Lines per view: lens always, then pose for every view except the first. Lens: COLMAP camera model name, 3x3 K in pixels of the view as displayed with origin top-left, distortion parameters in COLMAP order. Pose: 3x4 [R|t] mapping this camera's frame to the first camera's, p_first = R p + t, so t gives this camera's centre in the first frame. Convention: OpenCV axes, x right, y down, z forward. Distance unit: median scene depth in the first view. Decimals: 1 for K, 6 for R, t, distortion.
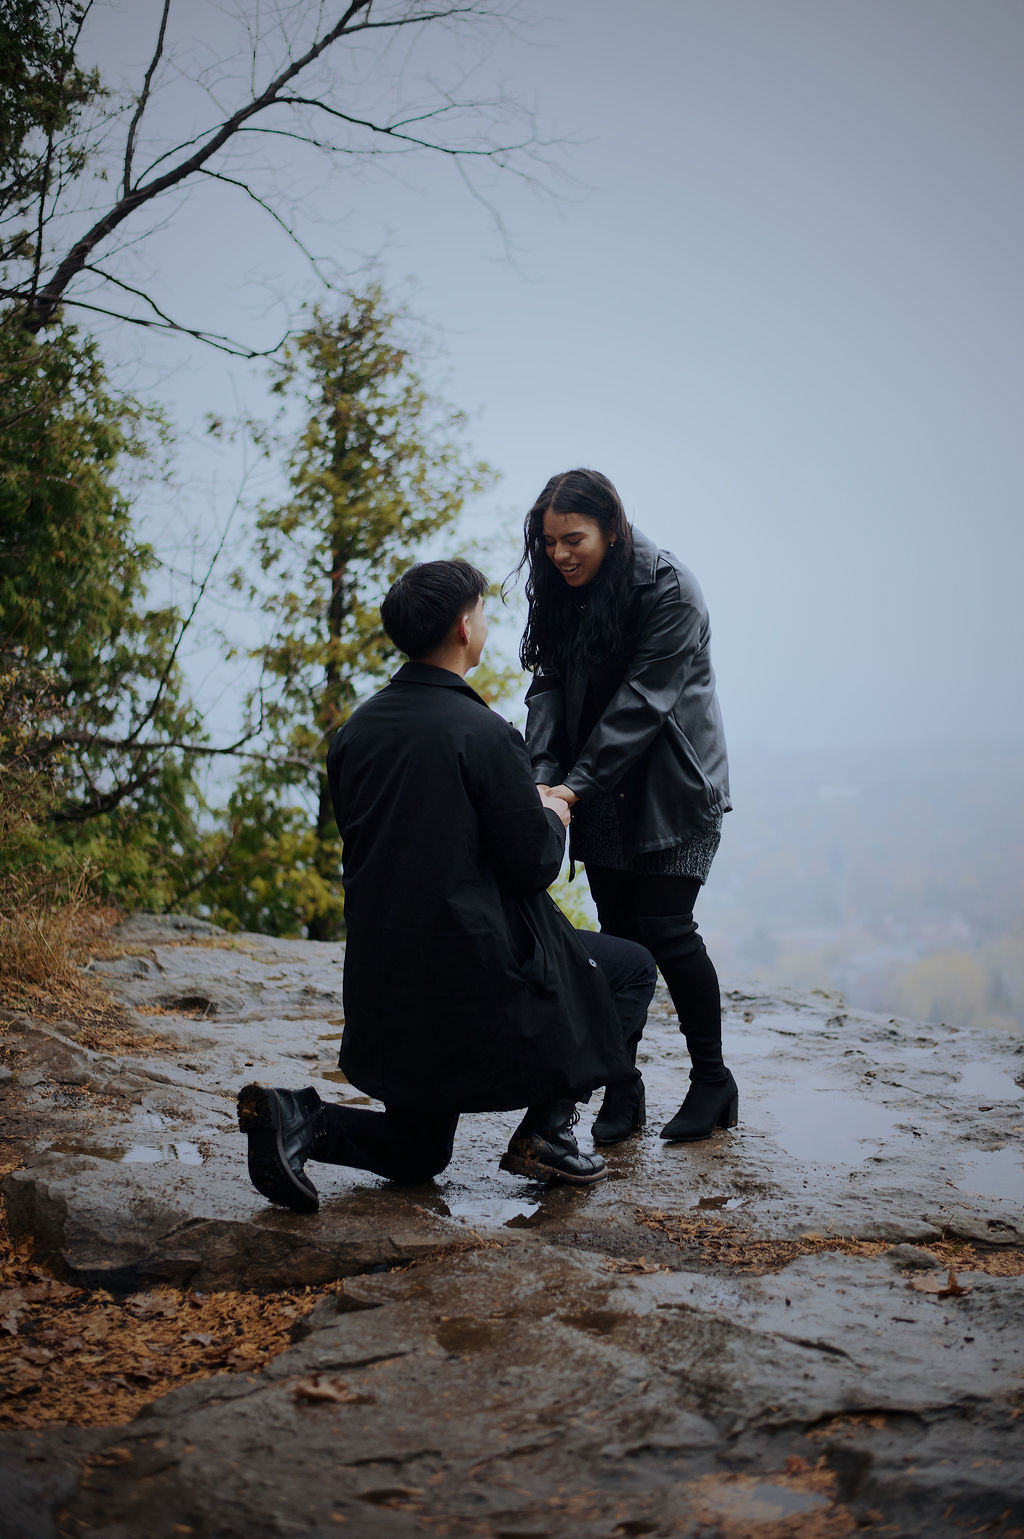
lens RADIAL K [[2202.0, 0, 455.1], [0, 2202.0, 767.3], [0, 0, 1]] dist [-0.198587, 0.306699]
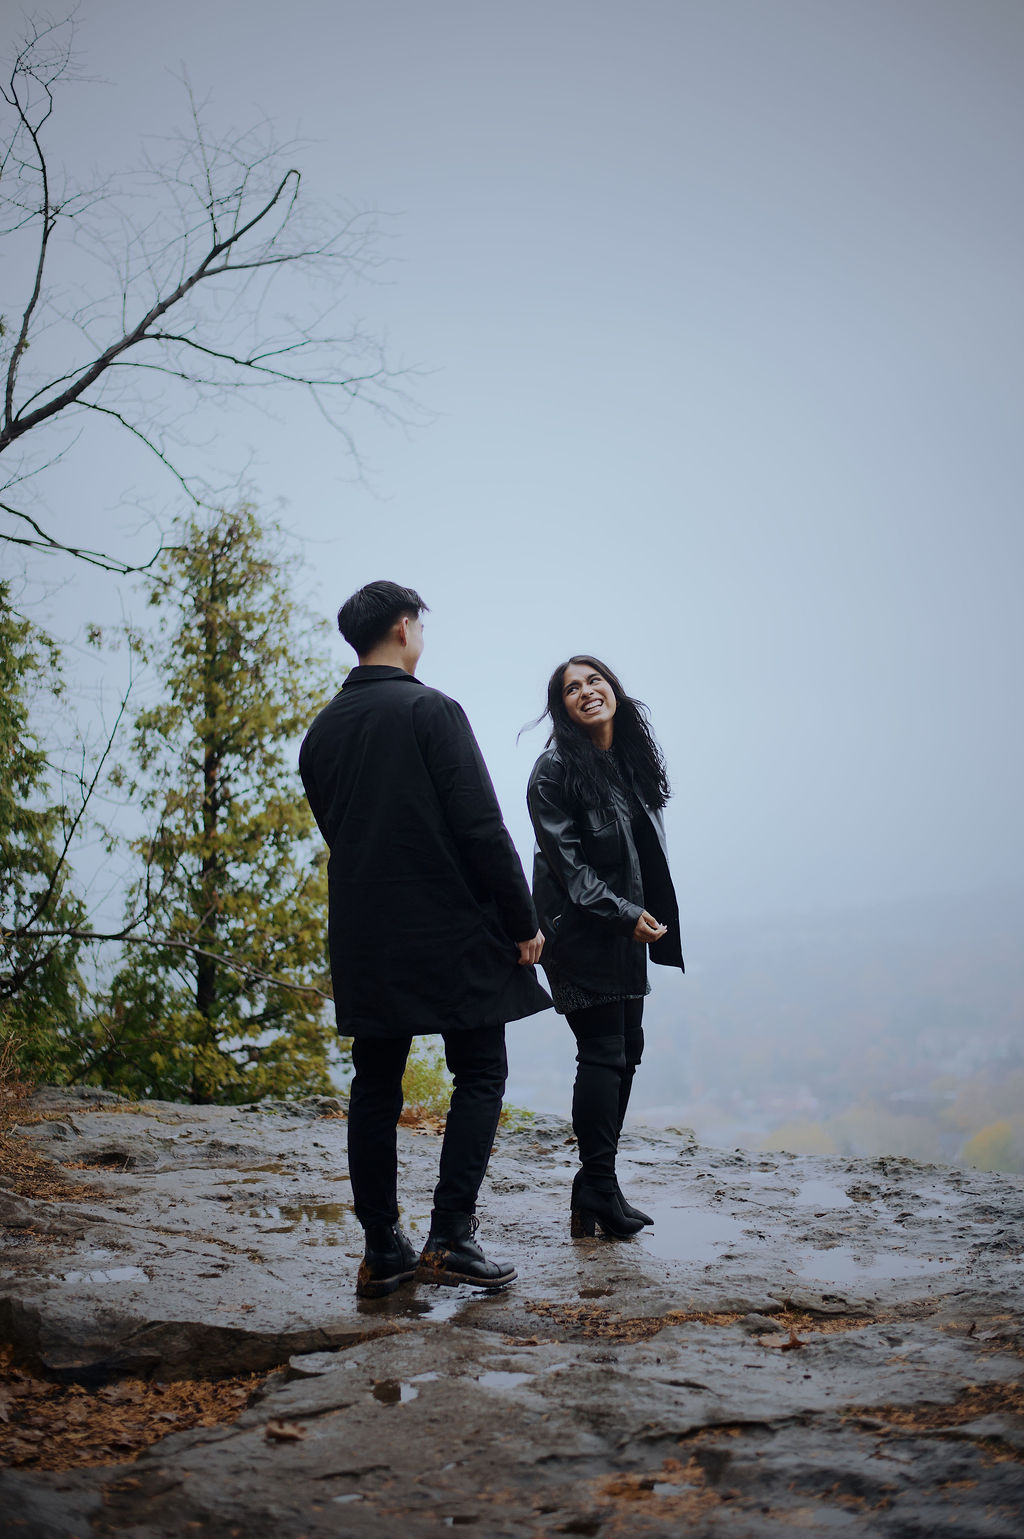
lens RADIAL K [[2168.2, 0, 512.0], [0, 2168.2, 769.5], [0, 0, 1]] dist [-0.108994, -0.037027]
pose [[0.994869, -0.025854, 0.097810, -0.027414], [0.033999, 0.996007, -0.082549, 0.011642], [-0.095285, 0.085451, 0.991776, -0.156378]]
